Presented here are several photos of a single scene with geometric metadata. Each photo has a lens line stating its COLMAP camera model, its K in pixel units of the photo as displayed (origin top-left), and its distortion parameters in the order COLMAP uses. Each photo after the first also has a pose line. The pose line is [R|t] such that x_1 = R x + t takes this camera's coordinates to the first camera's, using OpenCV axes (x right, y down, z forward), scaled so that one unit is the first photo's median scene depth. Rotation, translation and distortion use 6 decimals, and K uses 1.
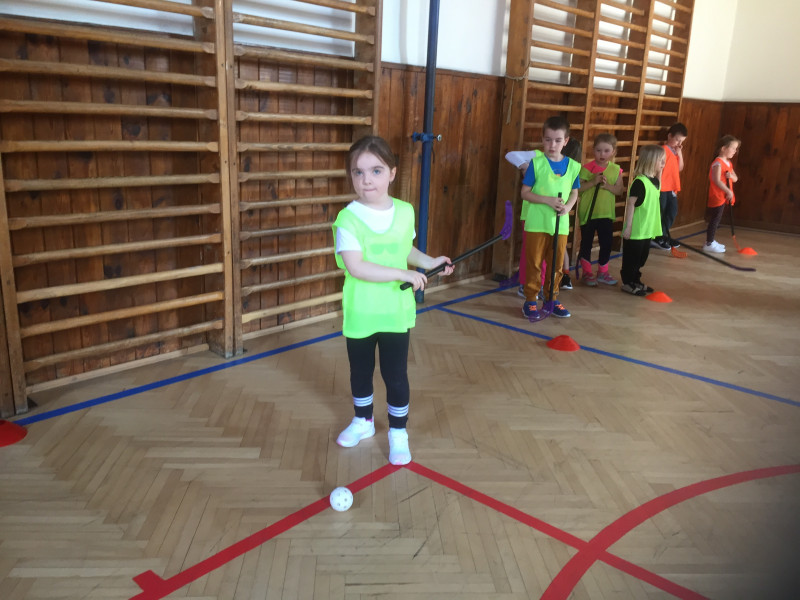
lens RADIAL K [[688.6, 0, 400.9], [0, 688.6, 303.7], [0, 0, 1]] dist [0.082414, -0.115656]
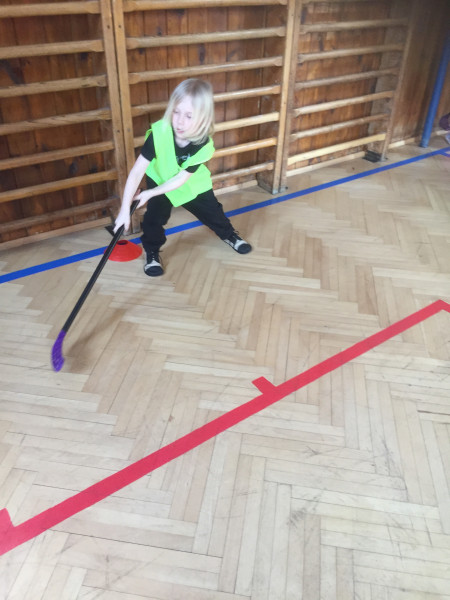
lens RADIAL K [[516.5, 0, 224.9], [0, 516.5, 298.8], [0, 0, 1]] dist [0.082414, -0.115656]
pose [[0.976278, 0.110016, -0.186490, -0.160131], [-0.044770, 0.945251, 0.323259, -0.045339], [0.211843, -0.307242, 0.927753, 0.070433]]
